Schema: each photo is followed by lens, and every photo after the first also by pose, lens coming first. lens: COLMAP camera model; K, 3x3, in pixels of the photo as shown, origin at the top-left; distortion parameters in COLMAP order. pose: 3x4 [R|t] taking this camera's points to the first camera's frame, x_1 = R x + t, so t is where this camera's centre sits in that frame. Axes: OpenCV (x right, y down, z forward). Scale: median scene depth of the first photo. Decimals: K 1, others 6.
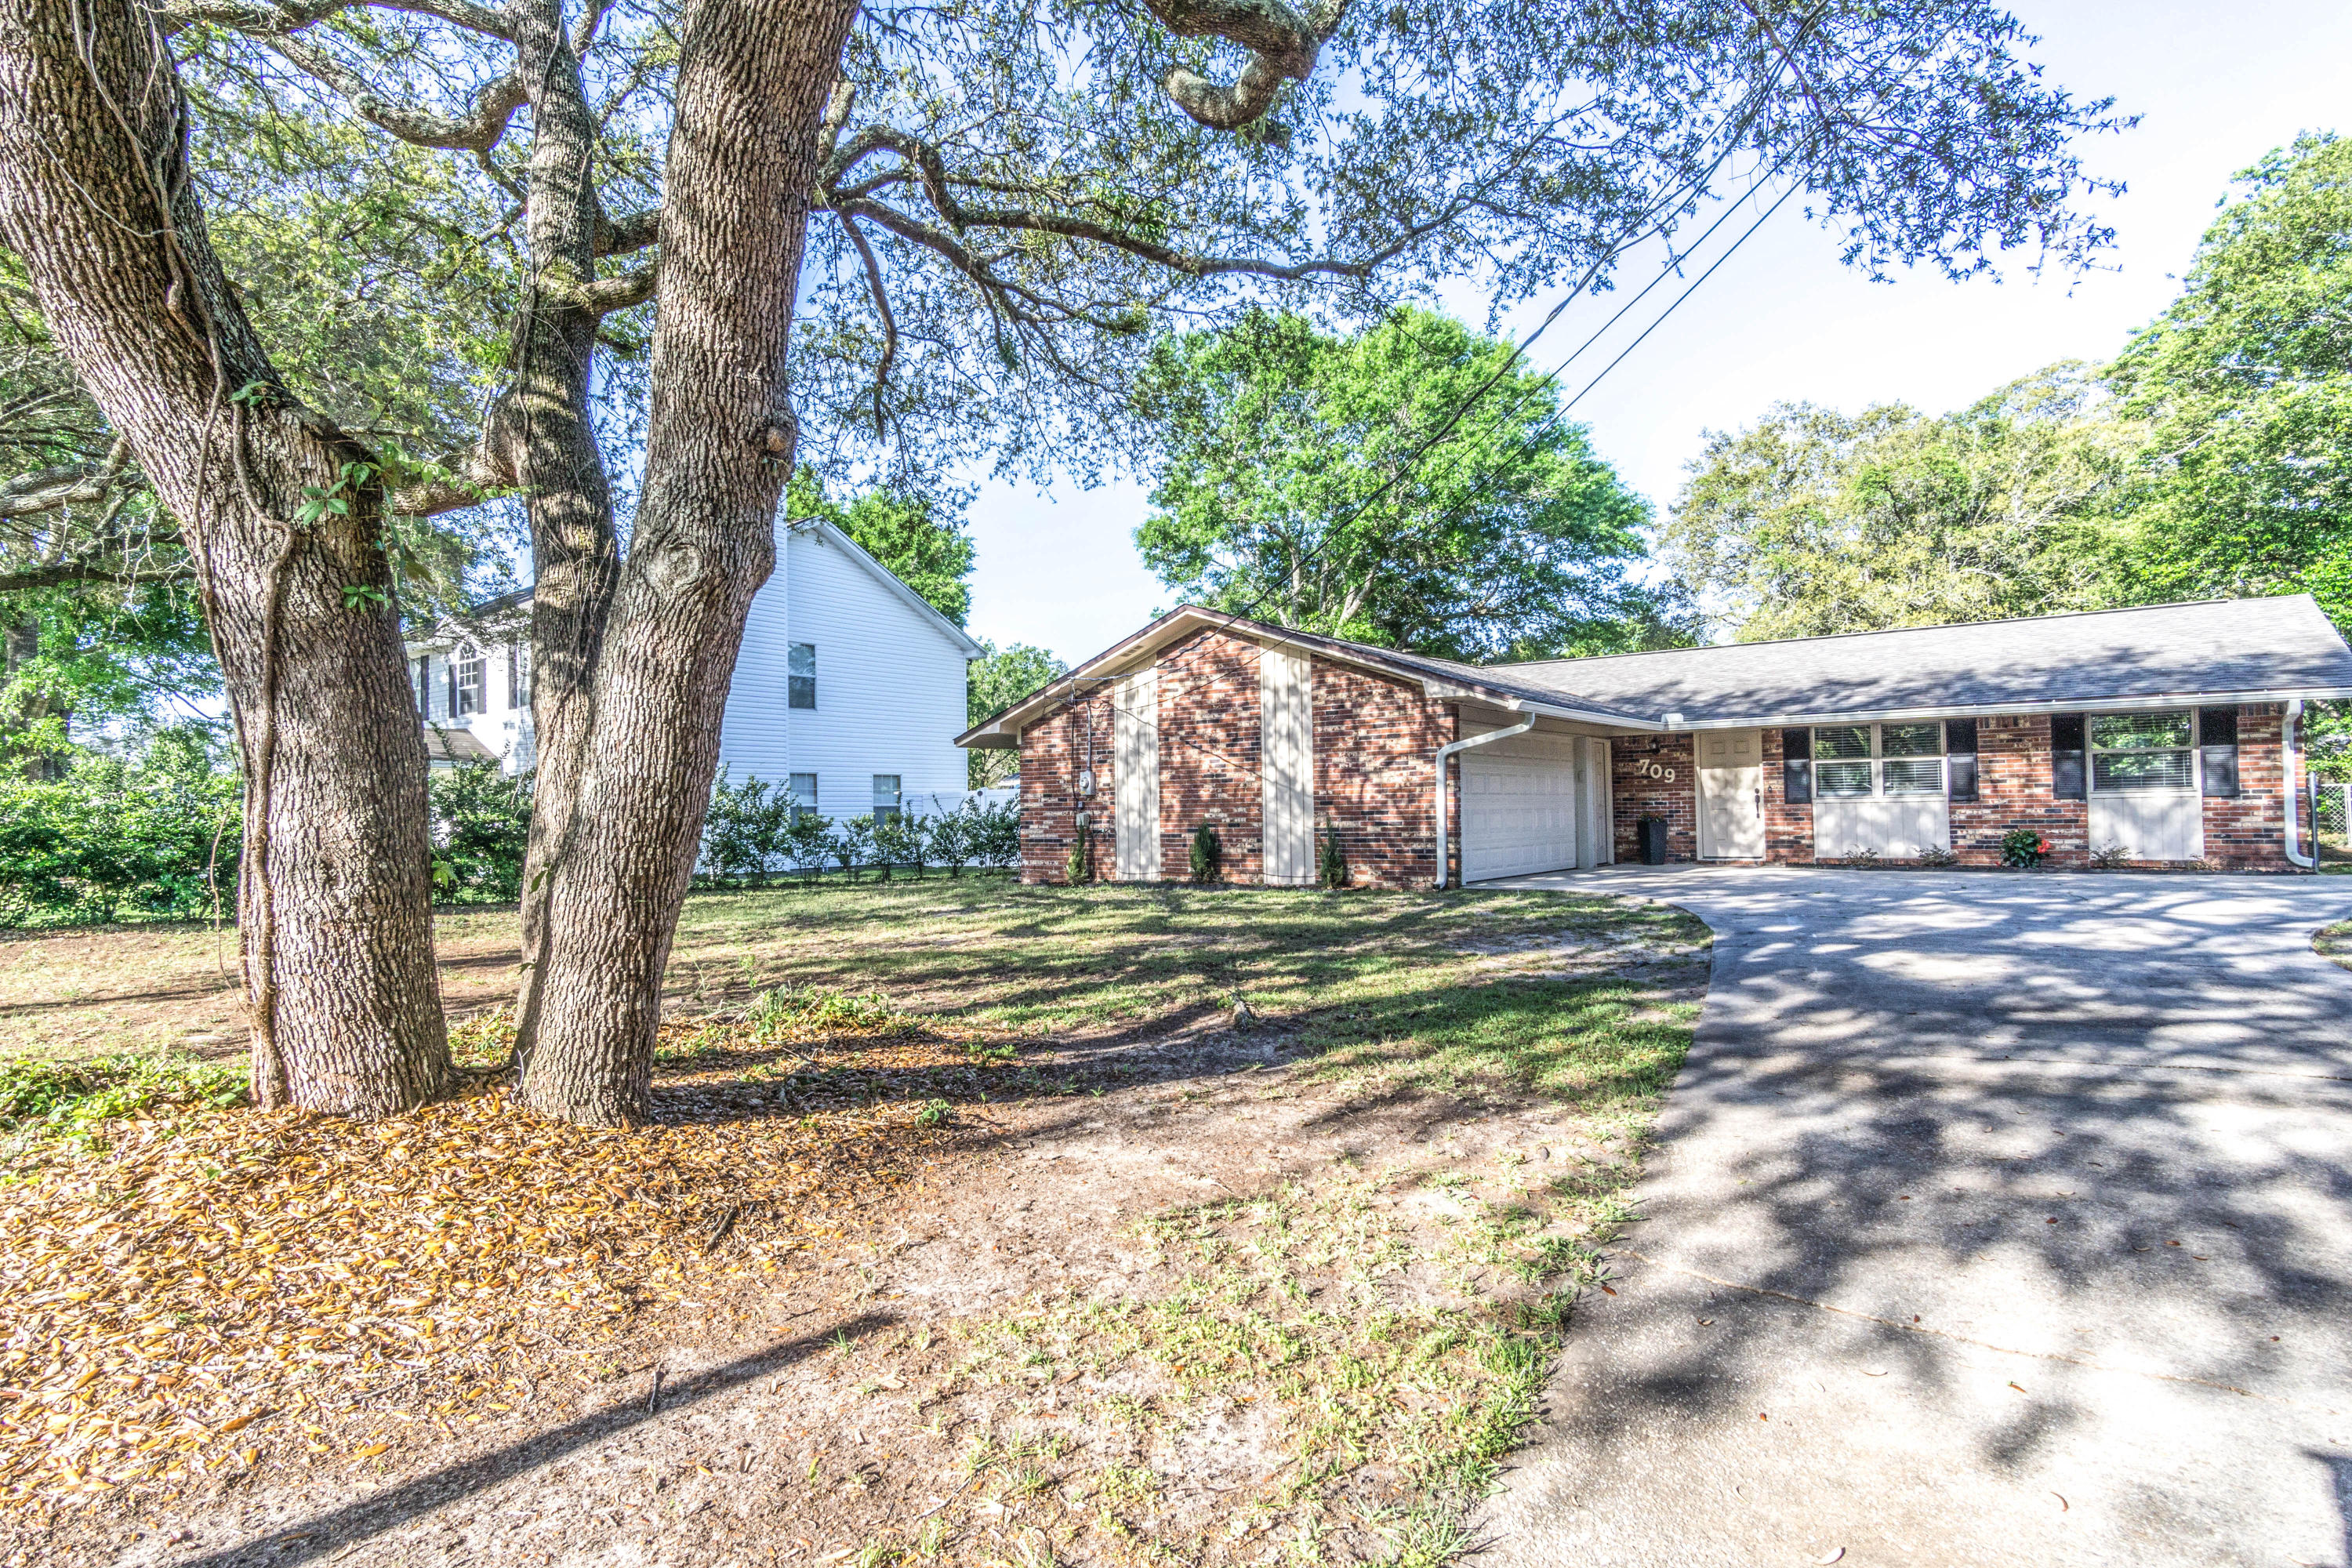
lens RADIAL K [[1310.2, 0, 1124.4], [0, 1310.2, 794.7], [0, 0, 1]] dist [-0.004827, 0.001951]
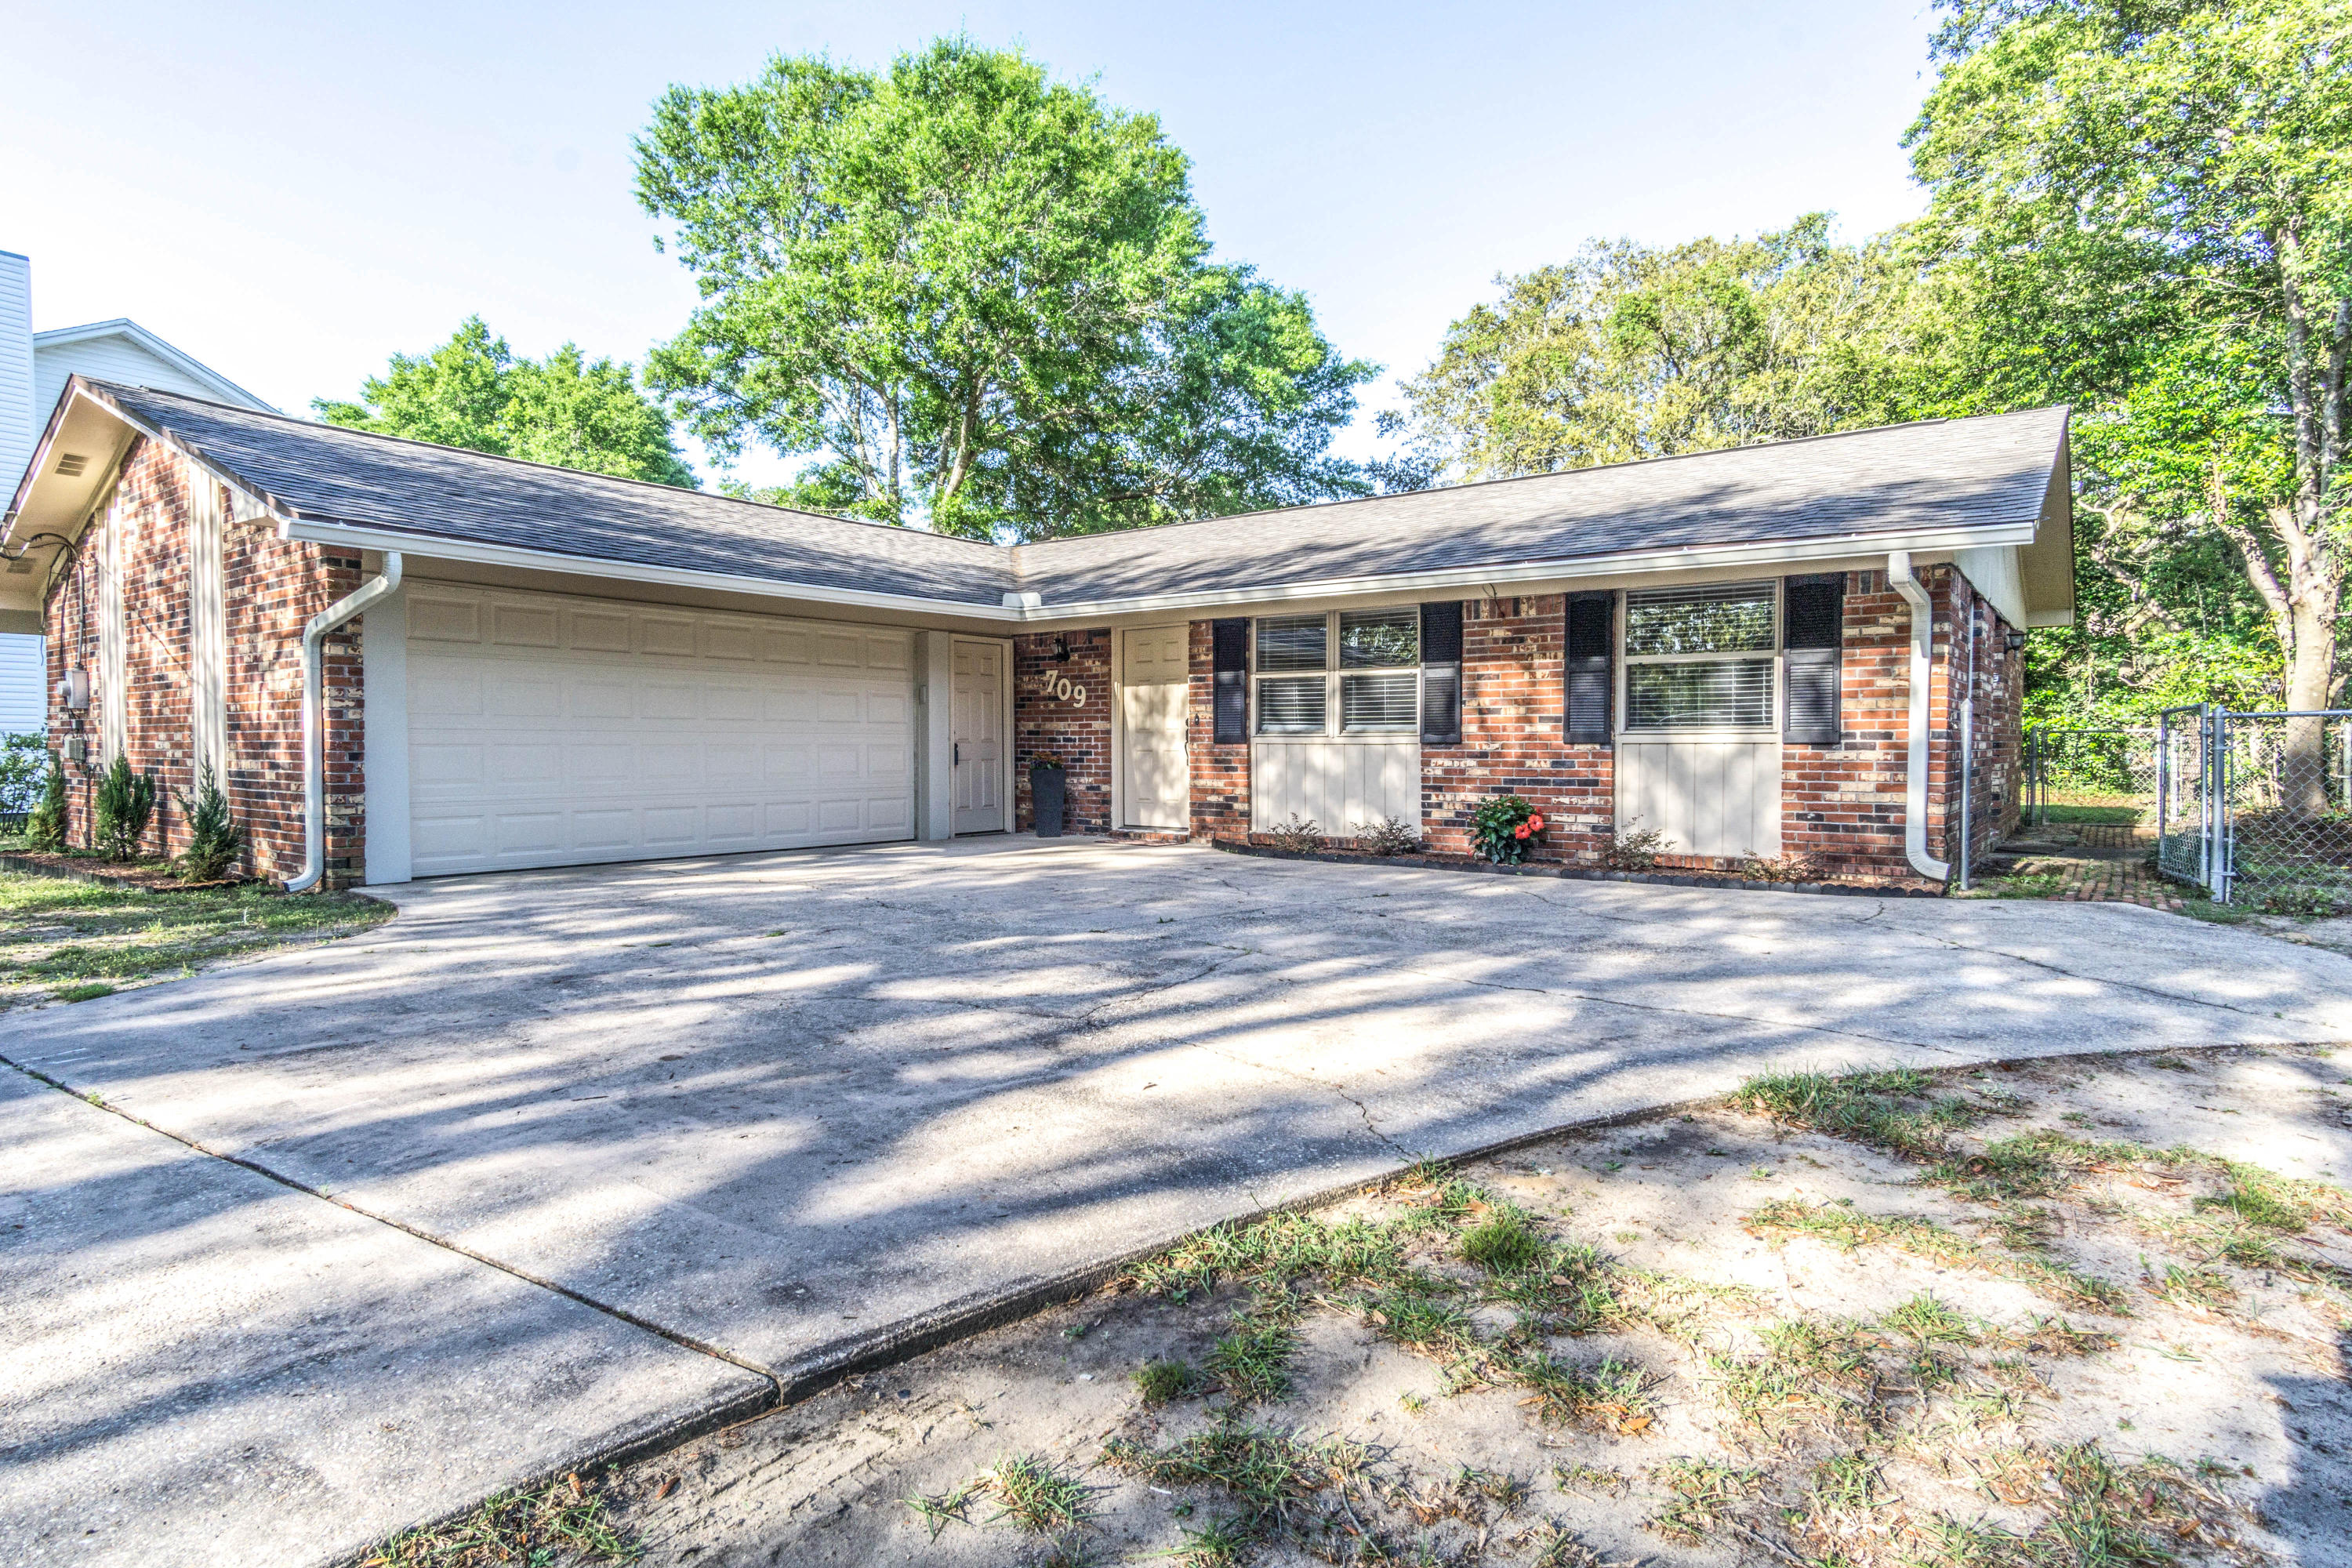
lens RADIAL K [[1295.2, 0, 1176.0], [0, 1295.2, 784.0], [0, 0, 1]] dist [-0.002035, 0.000104]
pose [[0.999822, 0.018881, -0.000421, 0.521312], [-0.018843, 0.998793, 0.045358, -0.001121], [0.001277, -0.045342, 0.998971, 0.417492]]
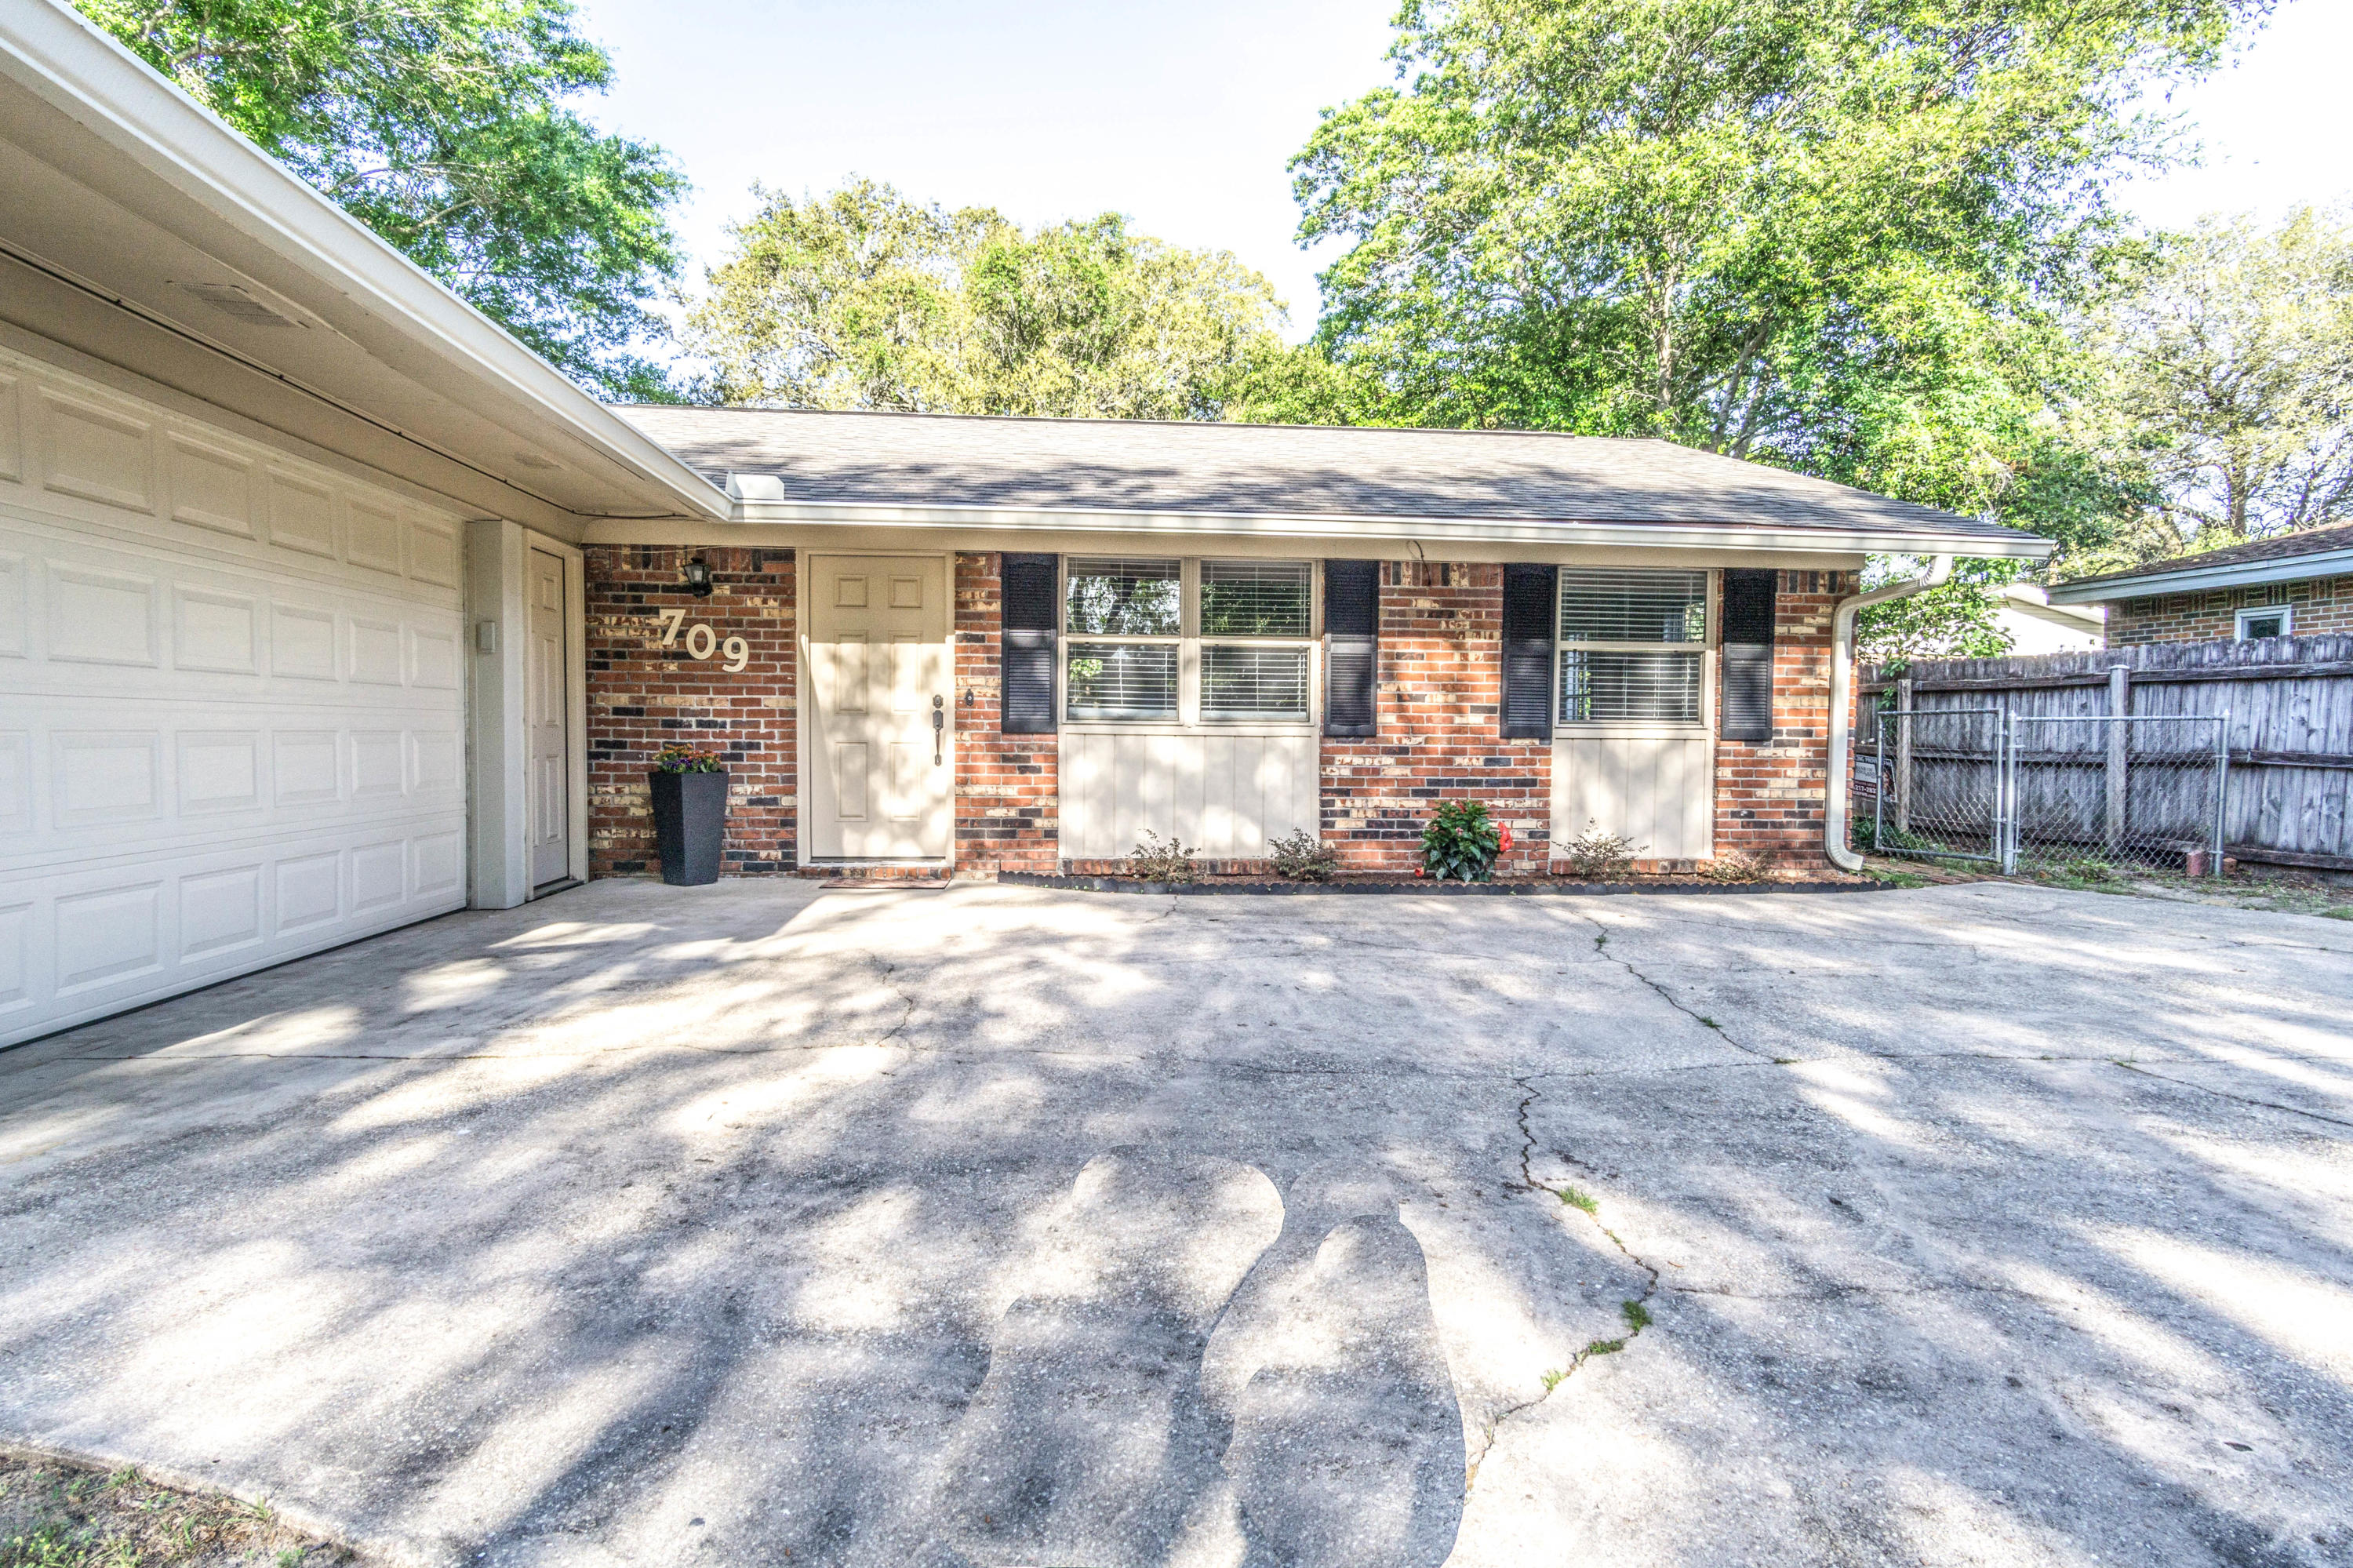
lens RADIAL K [[1295.8, 0, 1176.5], [0, 1295.8, 784.0], [0, 0, 1]] dist [-0.002035, 0.000104]
pose [[0.724427, -0.003465, 0.689343, 0.274298], [-0.033826, 0.998604, 0.040567, 0.005147], [-0.688521, -0.052706, 0.723298, 0.700912]]
